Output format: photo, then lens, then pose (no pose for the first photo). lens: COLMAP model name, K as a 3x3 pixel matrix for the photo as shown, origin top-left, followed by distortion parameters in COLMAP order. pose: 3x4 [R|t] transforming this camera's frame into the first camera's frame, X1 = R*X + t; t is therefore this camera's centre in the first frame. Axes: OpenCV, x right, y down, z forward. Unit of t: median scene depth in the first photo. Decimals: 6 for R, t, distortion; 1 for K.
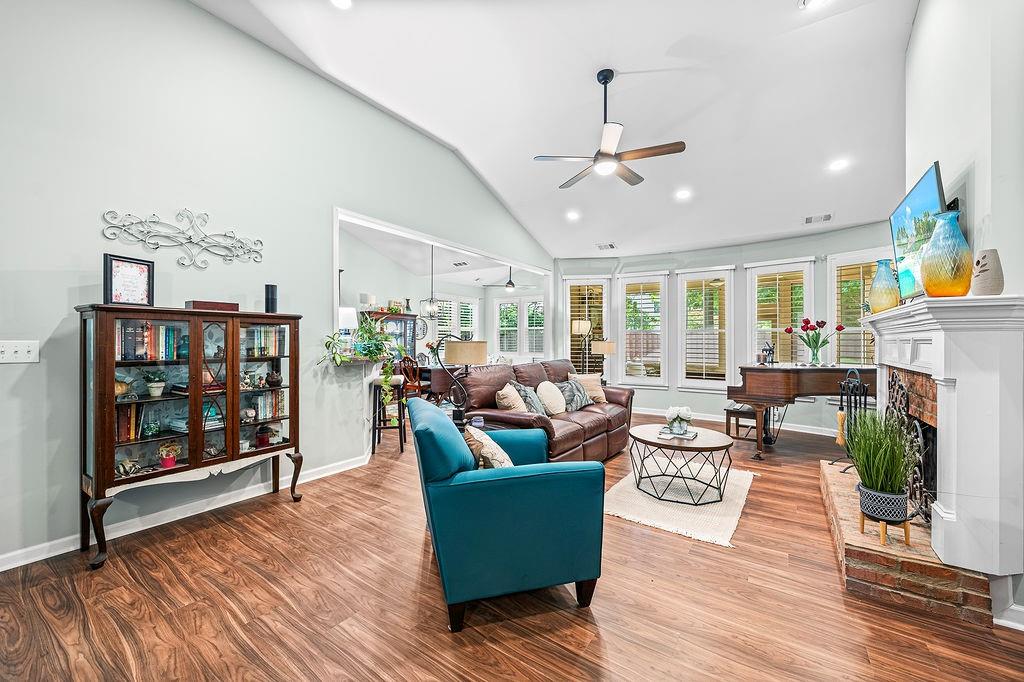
lens RADIAL K [[398.4, 0, 511.3], [0, 398.4, 338.0], [0, 0, 1]] dist [-0.000189, 0.000128]
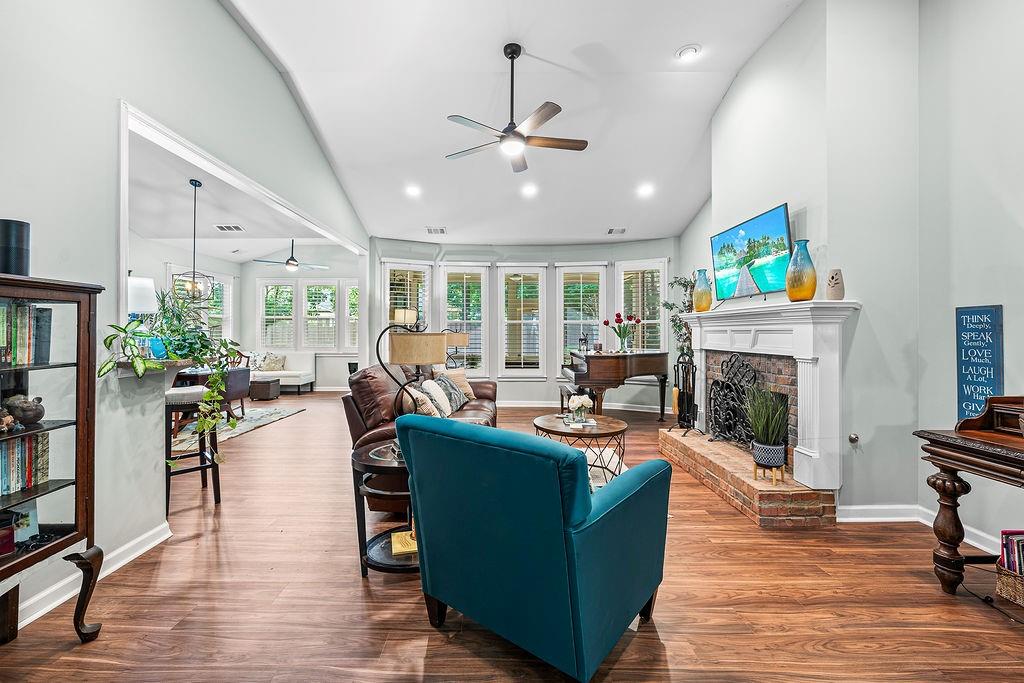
lens RADIAL K [[419.2, 0, 496.8], [0, 419.2, 326.7], [0, 0, 1]] dist [-0.000608, -0.000207]
pose [[0.827901, 0.003133, 0.560866, -0.323427], [0.000273, 0.999982, -0.005988, -0.000006], [-0.560875, 0.005110, 0.827885, 0.190776]]
